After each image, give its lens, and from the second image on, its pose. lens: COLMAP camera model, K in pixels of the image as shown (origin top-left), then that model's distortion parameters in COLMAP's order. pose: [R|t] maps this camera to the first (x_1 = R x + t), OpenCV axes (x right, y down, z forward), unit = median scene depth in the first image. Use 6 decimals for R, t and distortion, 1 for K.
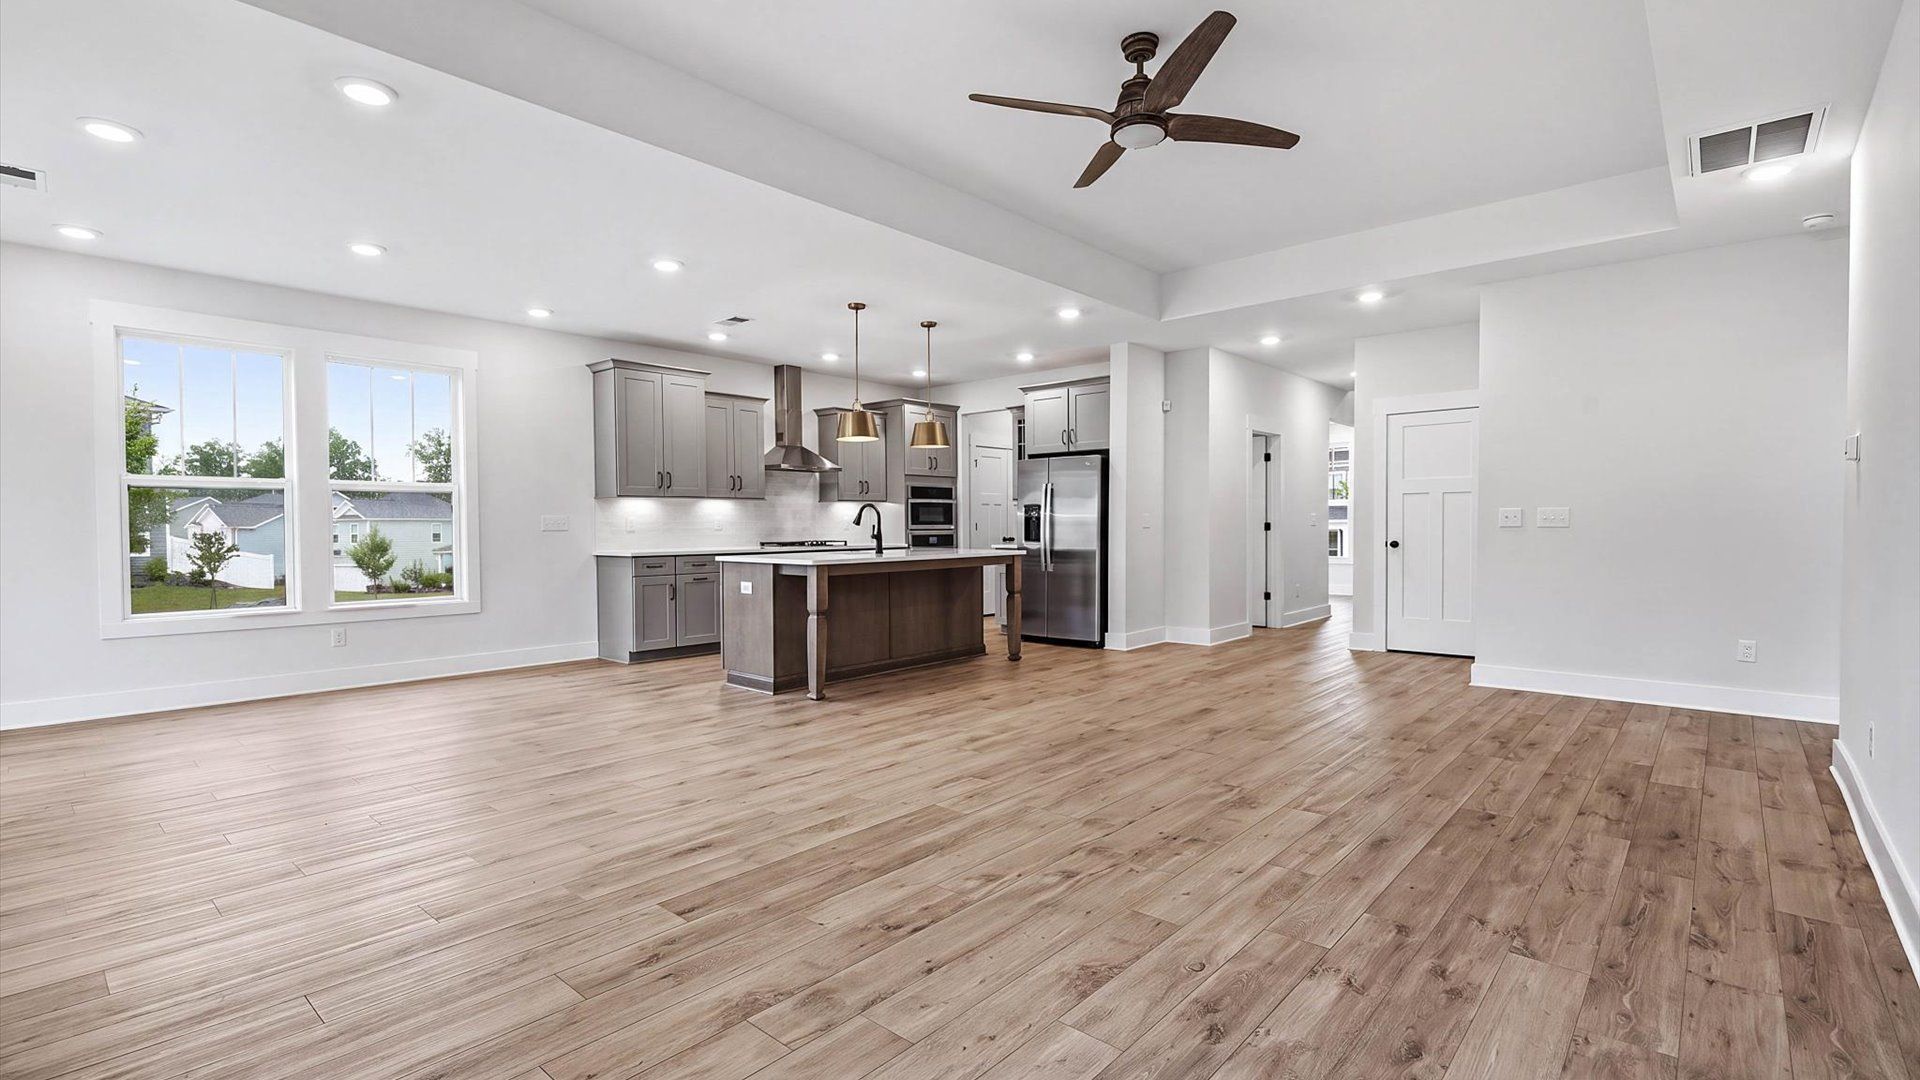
lens RADIAL K [[864.8, 0, 954.9], [0, 864.8, 534.8], [0, 0, 1]] dist [-0.000123, 0.000015]
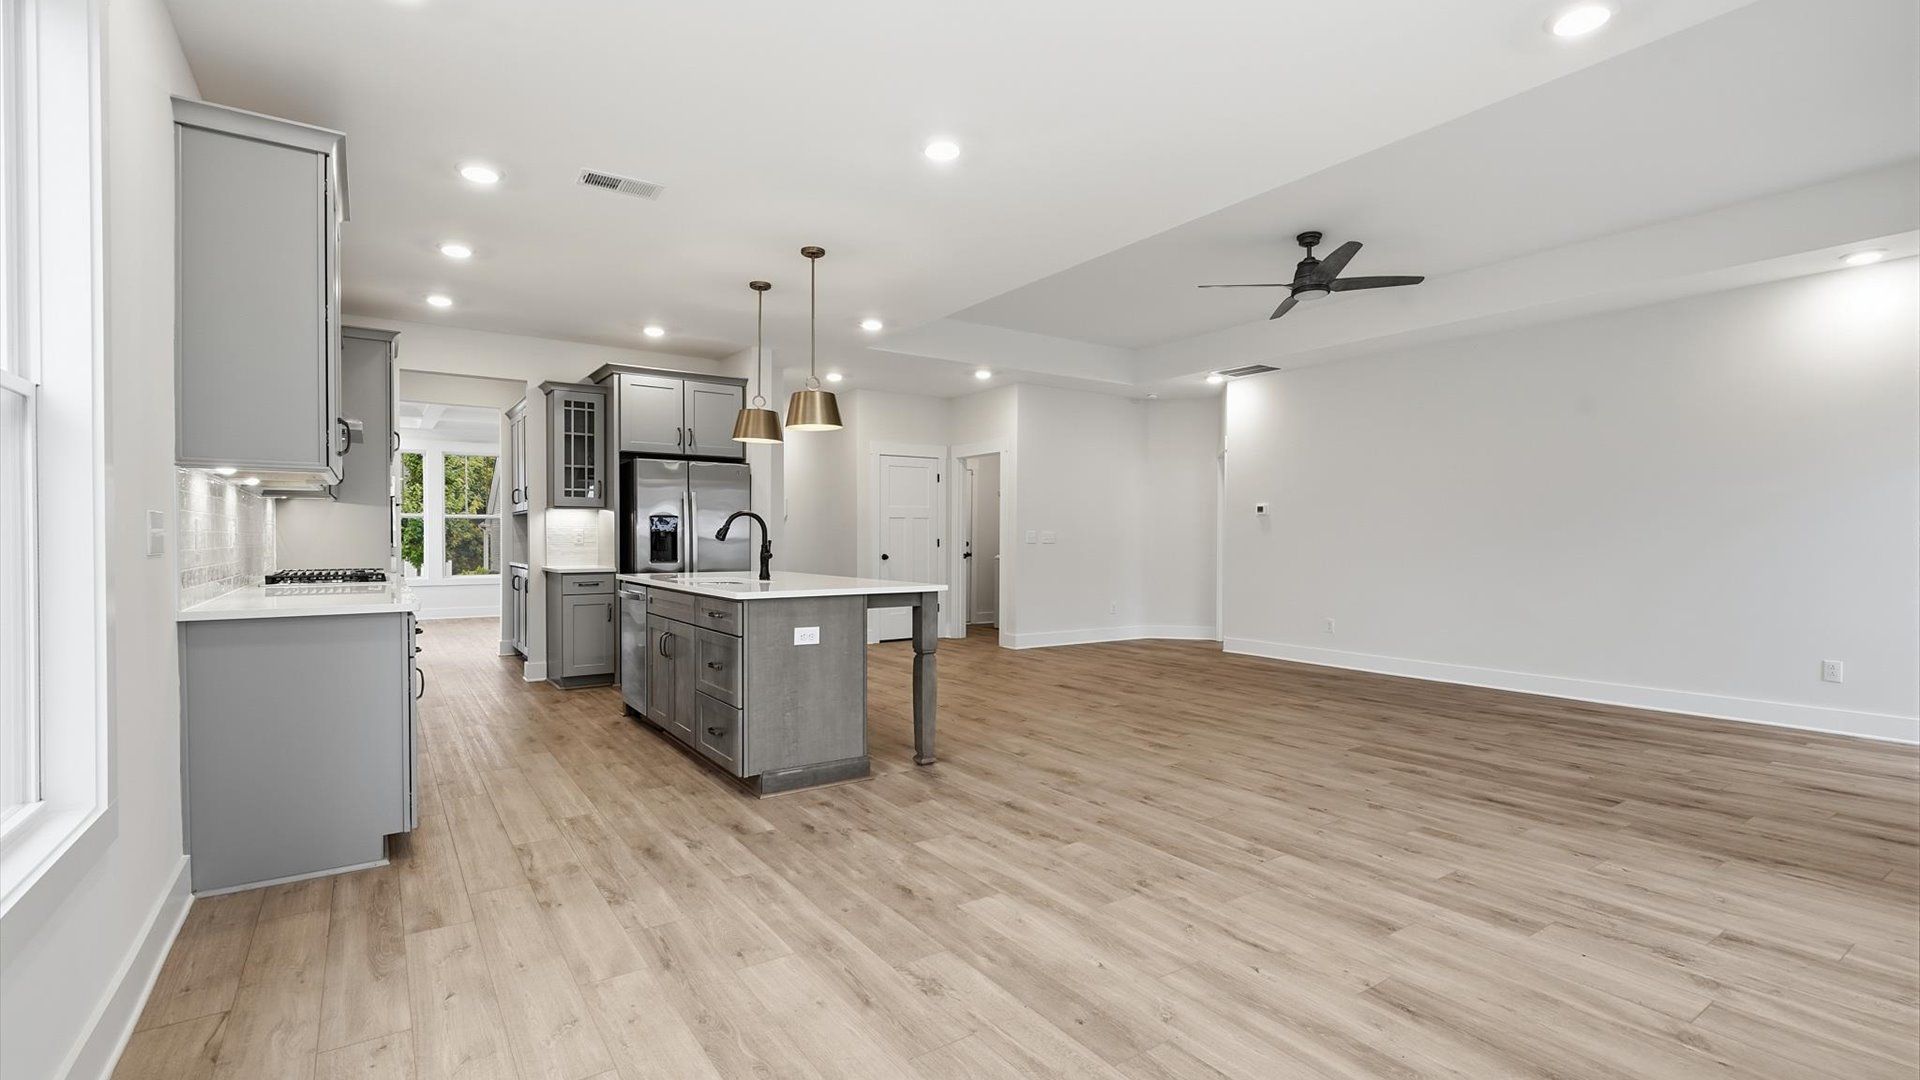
lens RADIAL K [[864.8, 0, 954.2], [0, 864.8, 547.4], [0, 0, 1]] dist [-0.000123, 0.000015]
pose [[0.246940, -0.004996, 0.969018, -0.830019], [0.008859, 0.999957, 0.002898, -0.007037], [-0.968990, 0.007868, 0.246973, 0.706058]]
